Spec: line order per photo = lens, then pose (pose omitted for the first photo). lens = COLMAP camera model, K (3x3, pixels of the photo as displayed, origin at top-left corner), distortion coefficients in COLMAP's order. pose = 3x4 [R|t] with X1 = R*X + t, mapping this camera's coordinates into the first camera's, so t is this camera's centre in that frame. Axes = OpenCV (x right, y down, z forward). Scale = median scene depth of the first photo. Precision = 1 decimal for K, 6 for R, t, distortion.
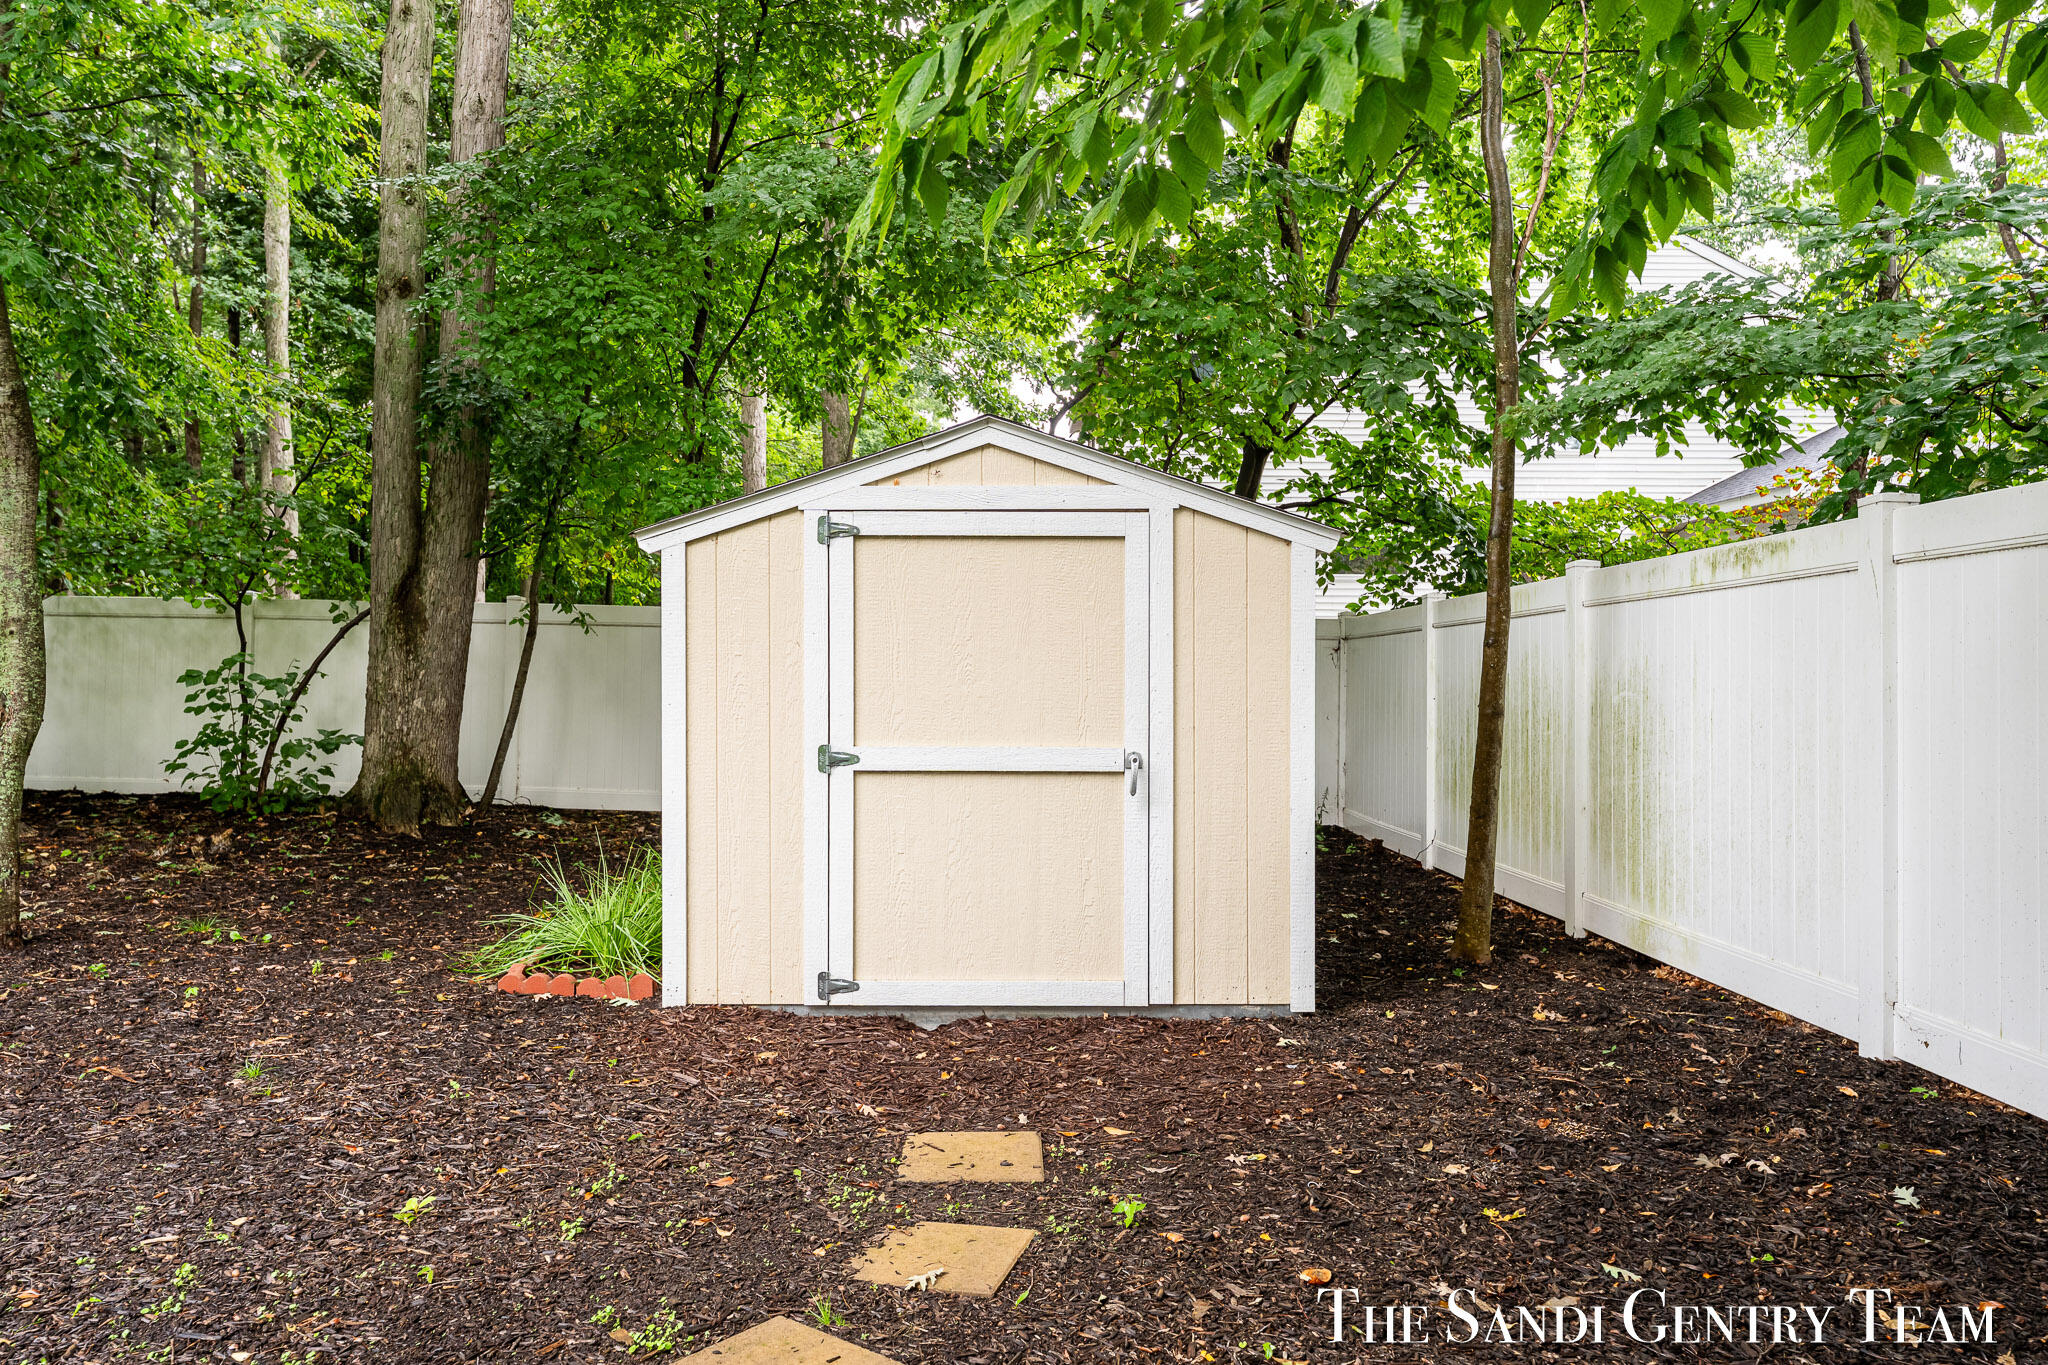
lens RADIAL K [[1517.8, 0, 1023.9], [0, 1517.8, 685.4], [0, 0, 1]] dist [0.010512, 0.000358]
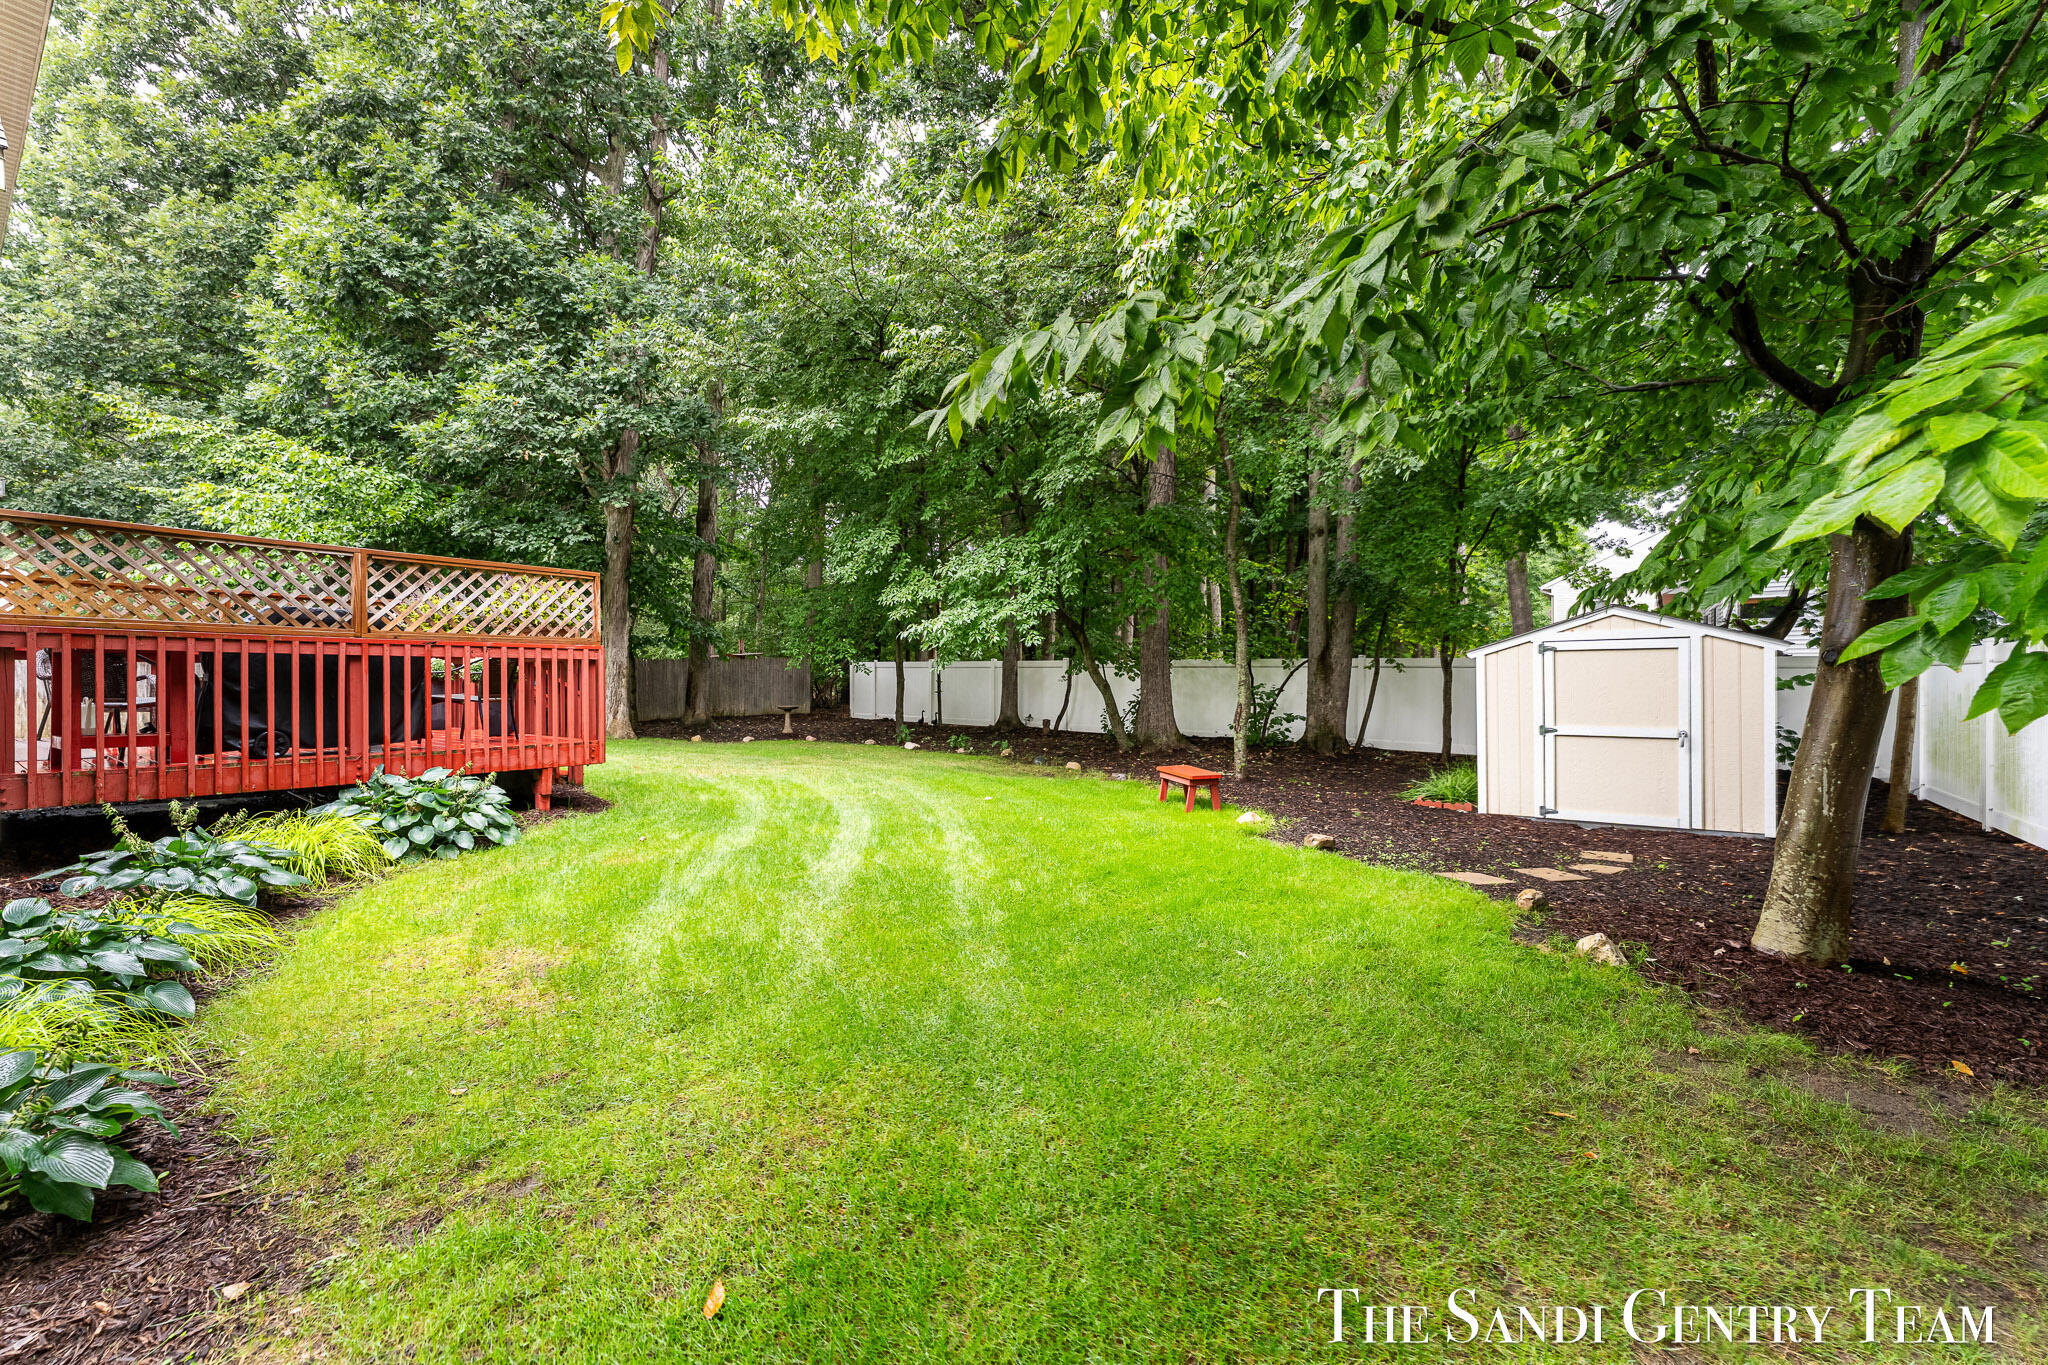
lens RADIAL K [[813.2, 0, 1028.2], [0, 813.2, 687.6], [0, 0, 1]] dist [-0.002128, -0.000171]
pose [[0.790230, -0.006967, -0.612770, 0.036863], [0.007817, 0.999969, -0.001289, -0.034590], [0.612760, -0.003771, 0.790260, -0.733176]]
